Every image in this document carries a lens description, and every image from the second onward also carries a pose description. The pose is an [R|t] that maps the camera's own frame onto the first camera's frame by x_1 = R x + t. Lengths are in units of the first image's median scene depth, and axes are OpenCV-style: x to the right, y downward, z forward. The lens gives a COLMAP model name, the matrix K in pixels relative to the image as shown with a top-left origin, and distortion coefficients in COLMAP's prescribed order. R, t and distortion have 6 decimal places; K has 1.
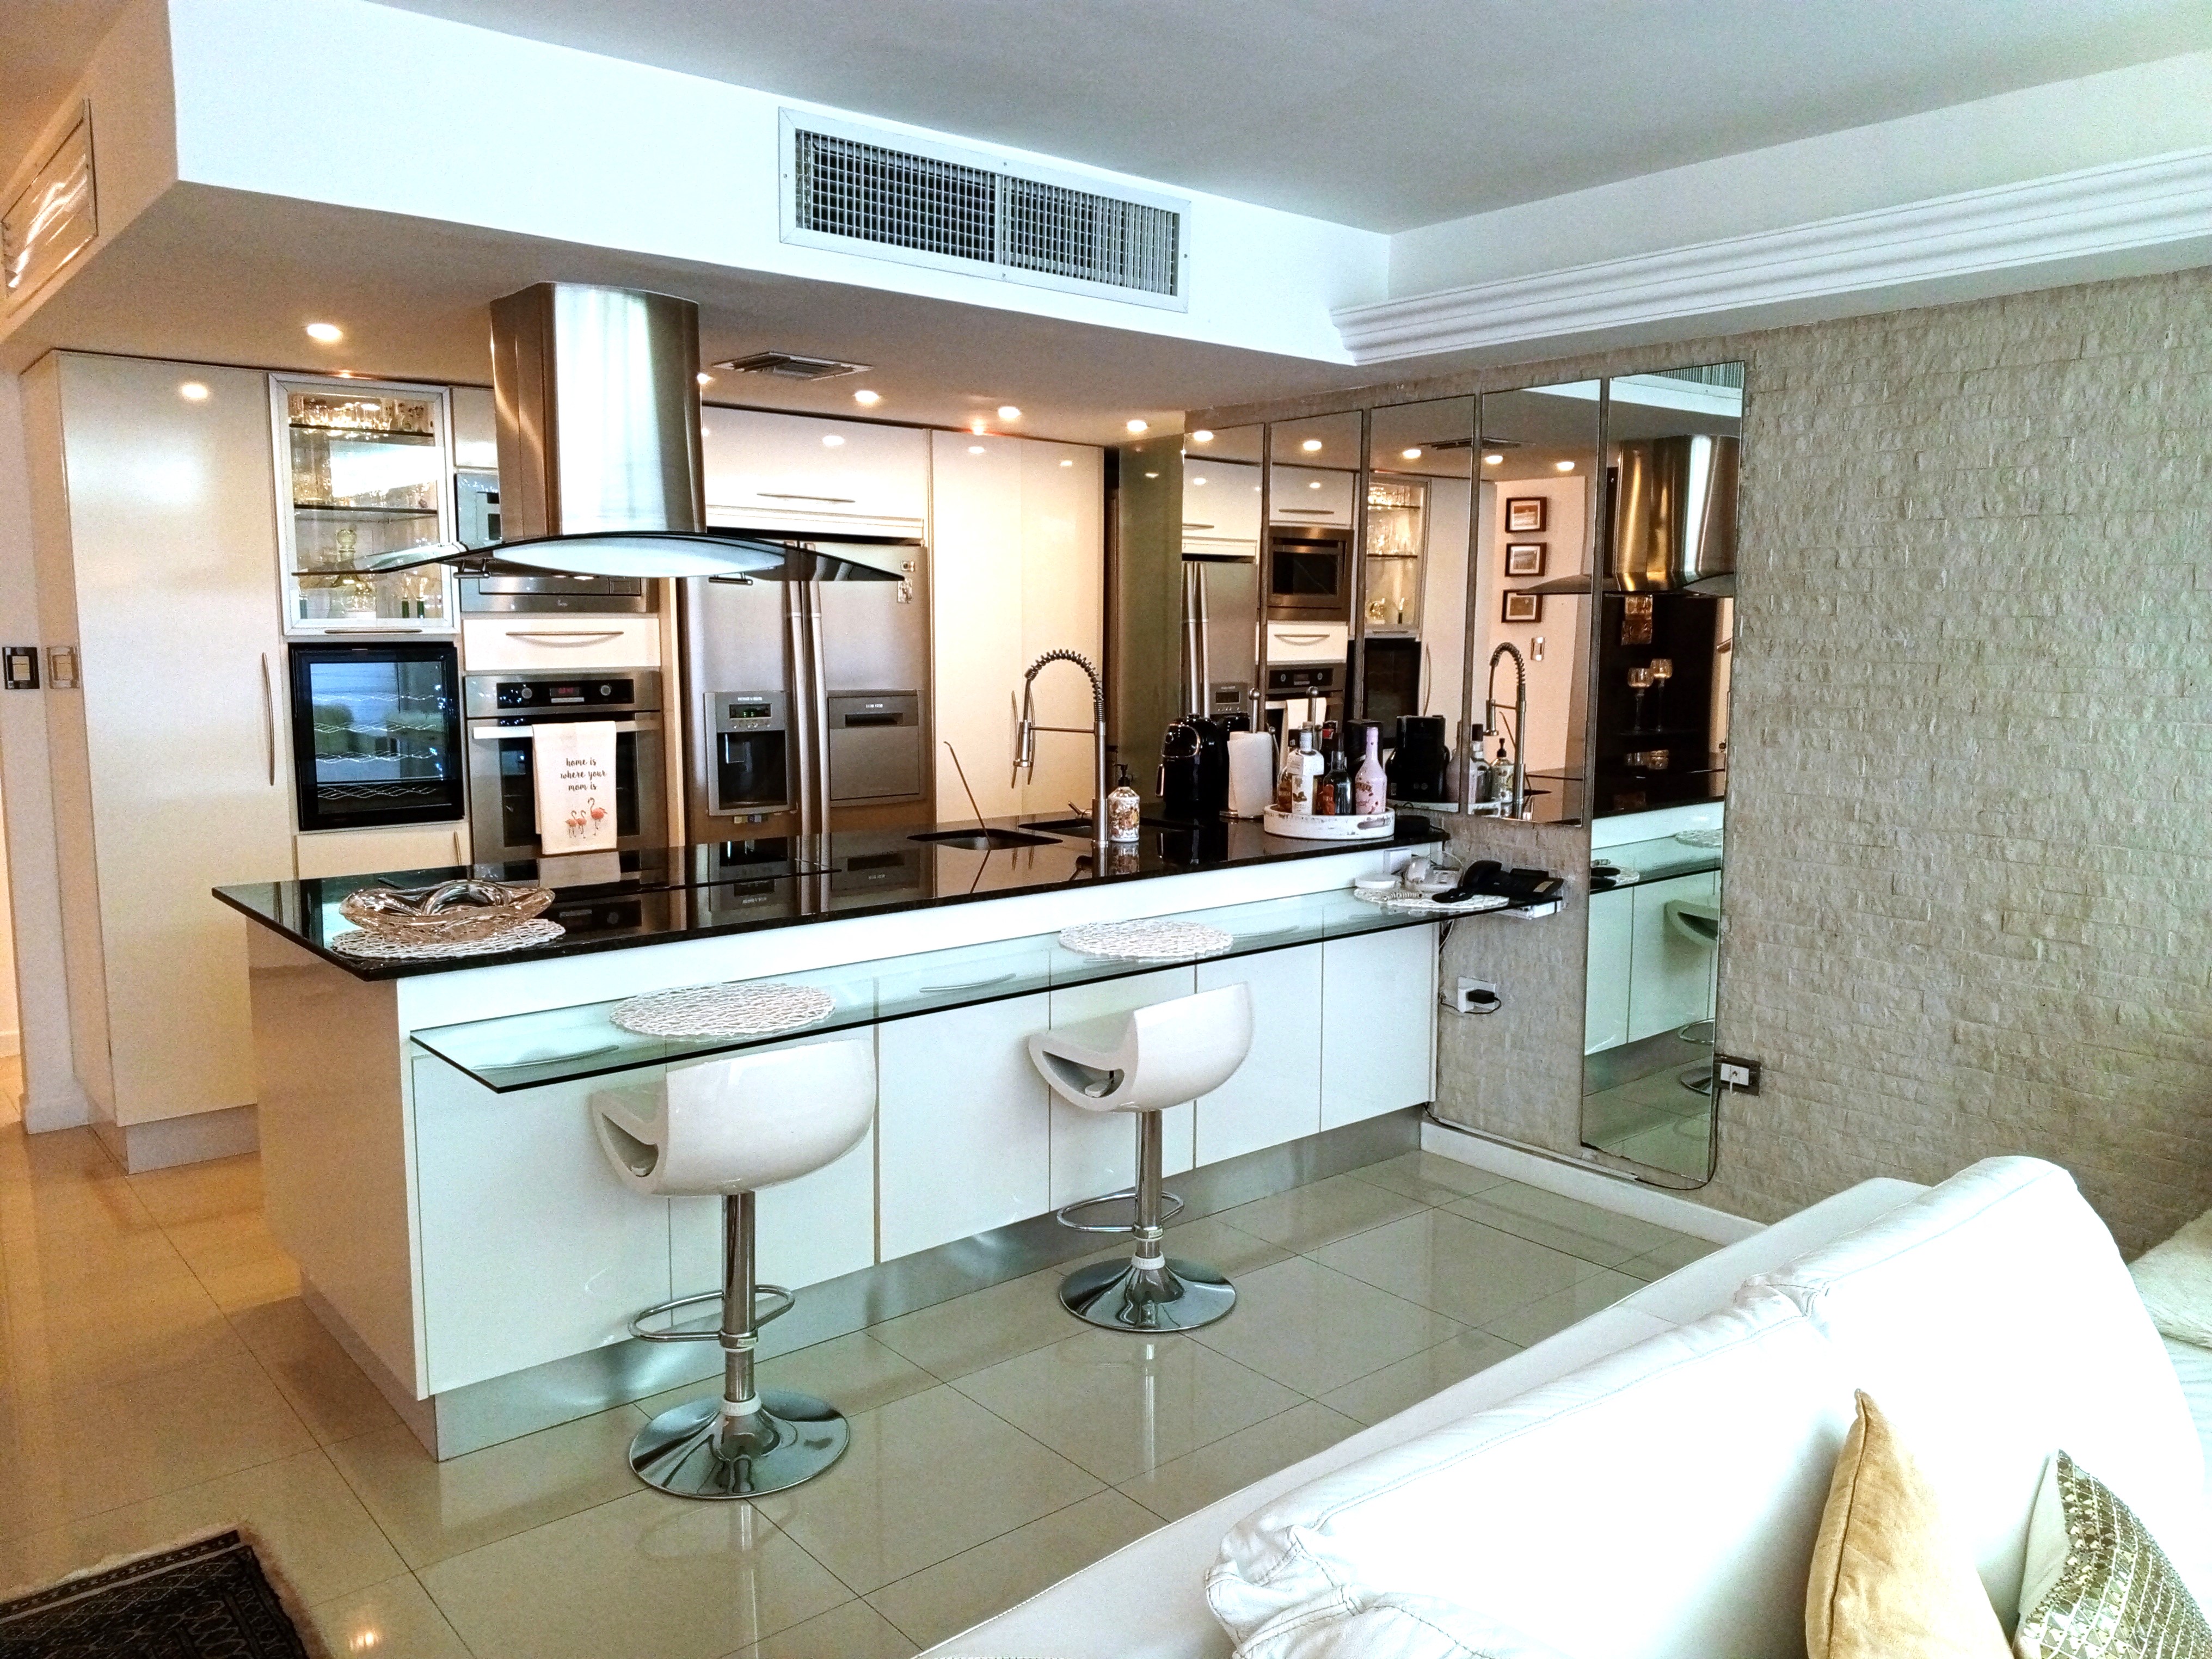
lens RADIAL K [[1647.9, 0, 1105.6], [0, 1647.9, 833.1], [0, 0, 1]] dist [0.010655, -0.014084]
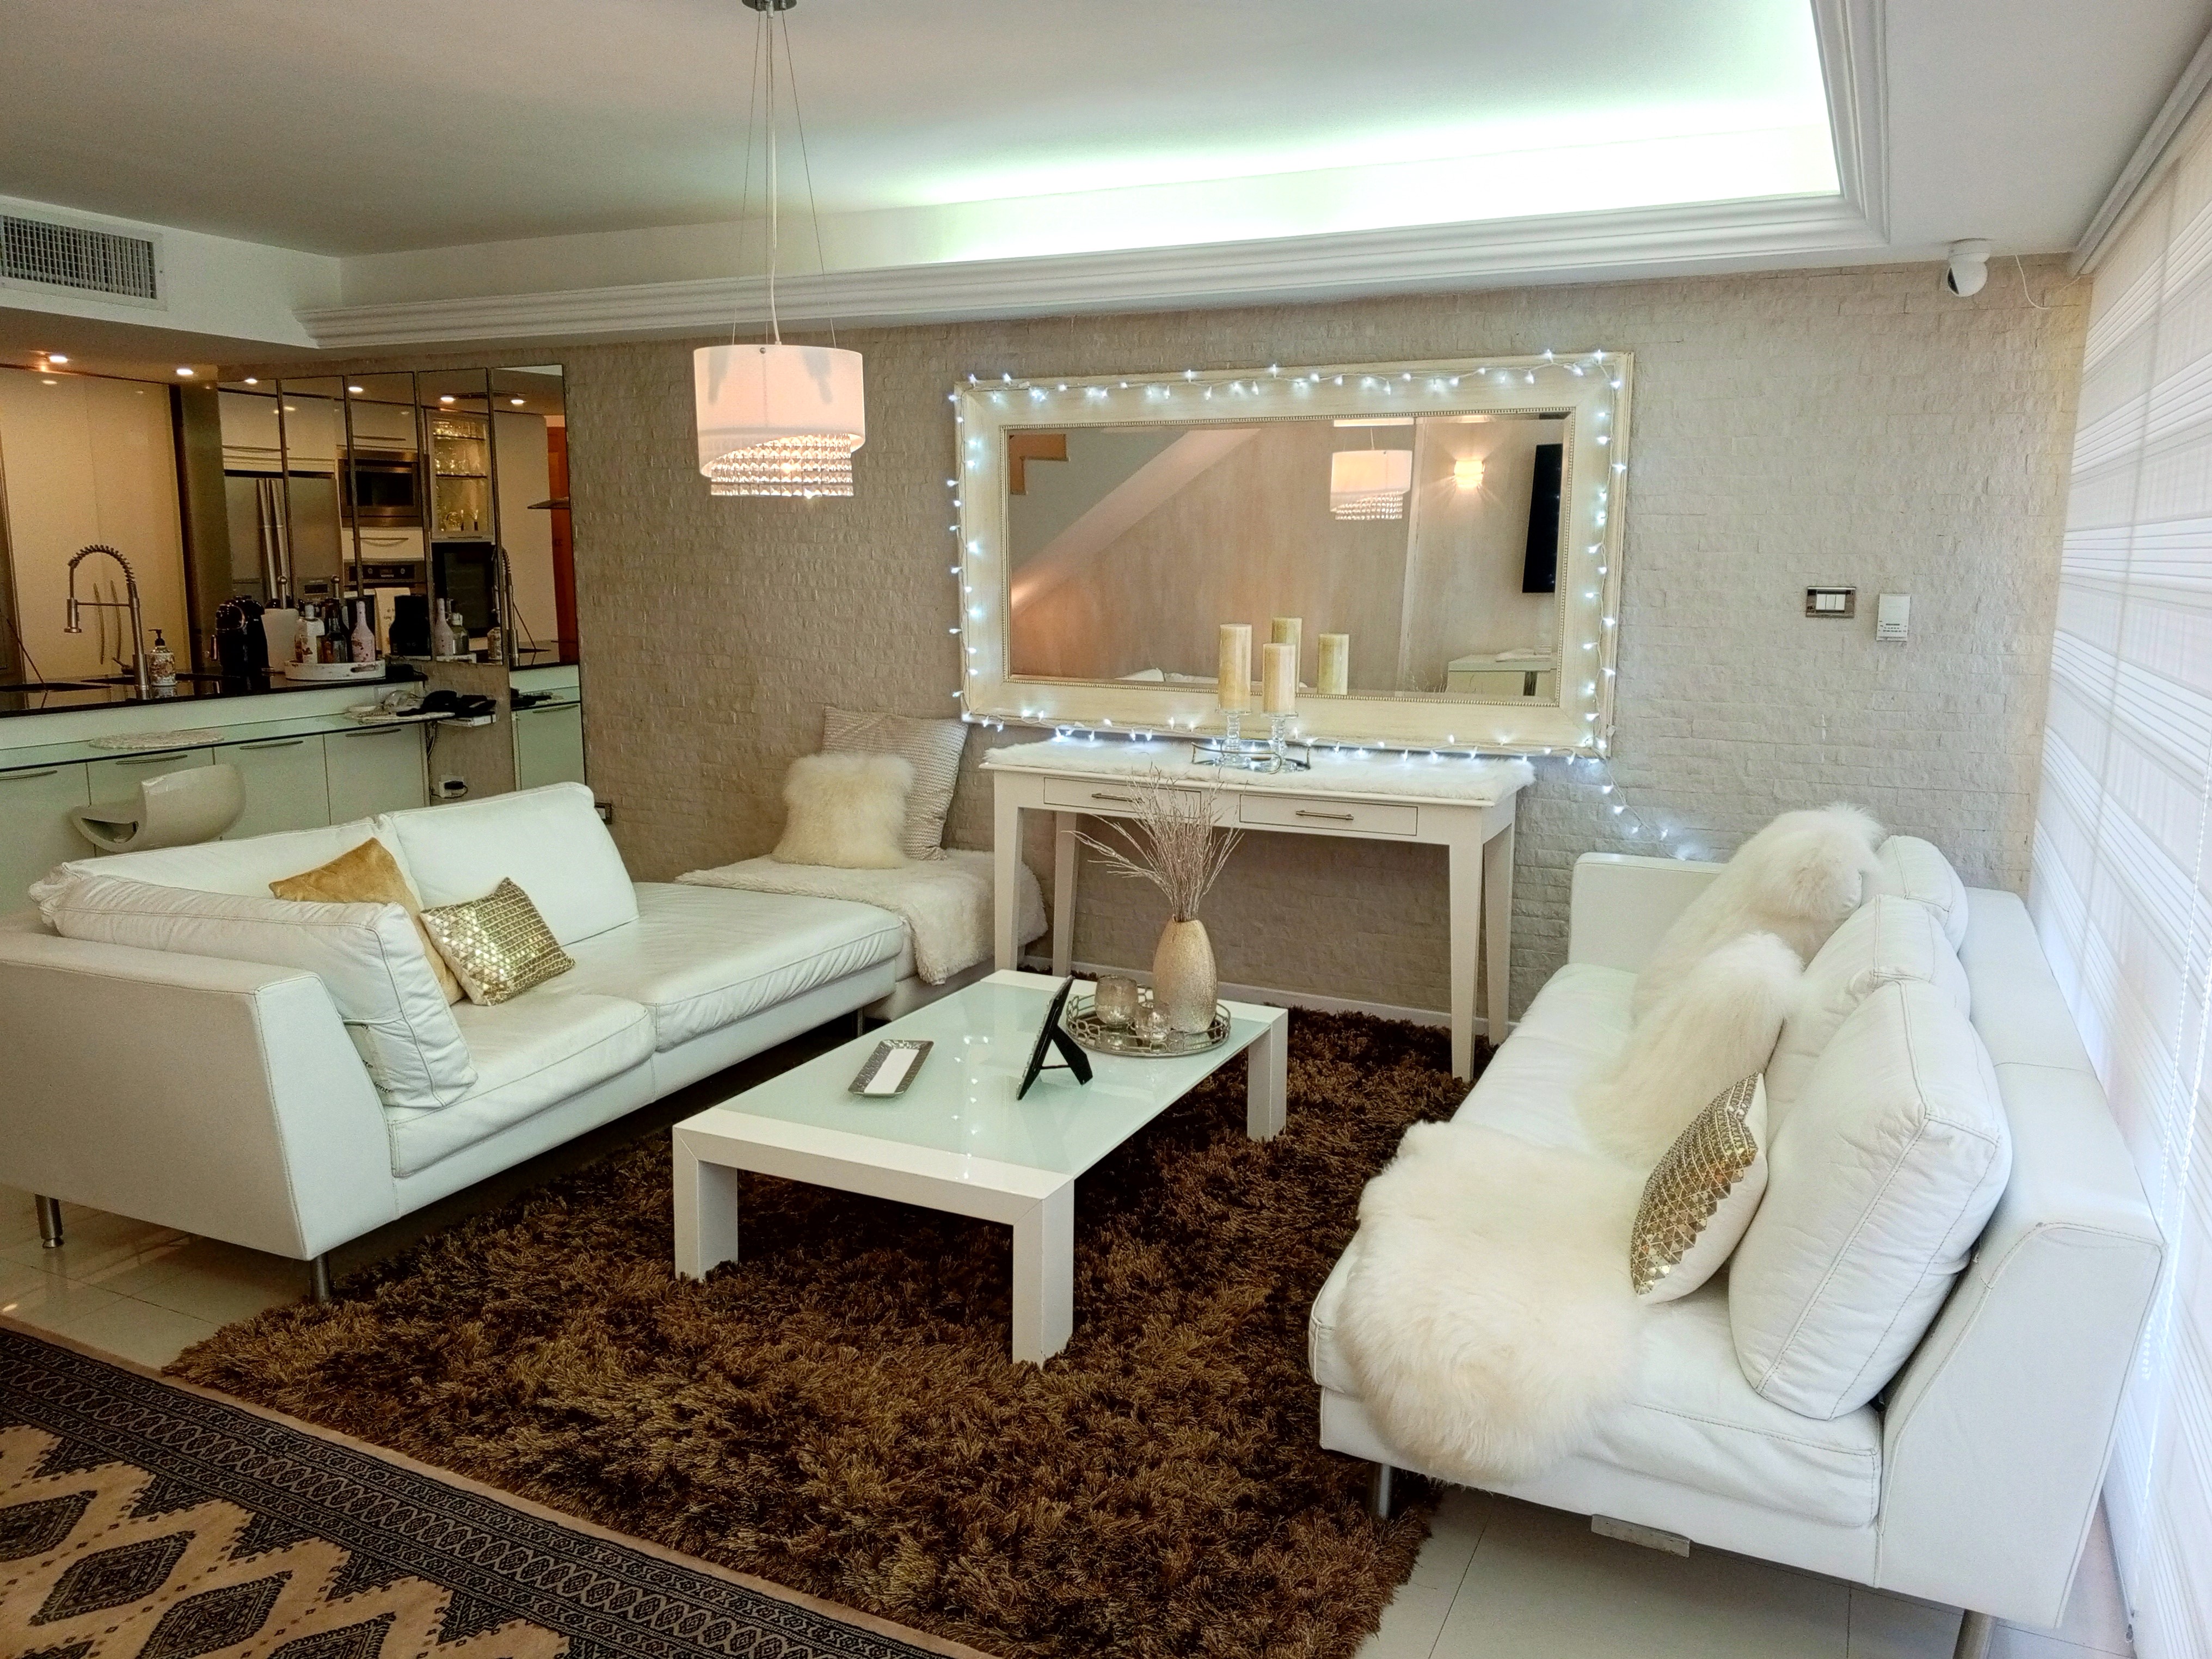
lens RADIAL K [[1647.9, 0, 1106.5], [0, 1647.9, 826.5], [0, 0, 1]] dist [0.010655, -0.014084]
pose [[0.910103, -0.067093, 0.408915, 0.160000], [0.047014, 0.997152, 0.058971, 0.080359], [-0.411707, -0.034446, 0.910665, -0.608372]]
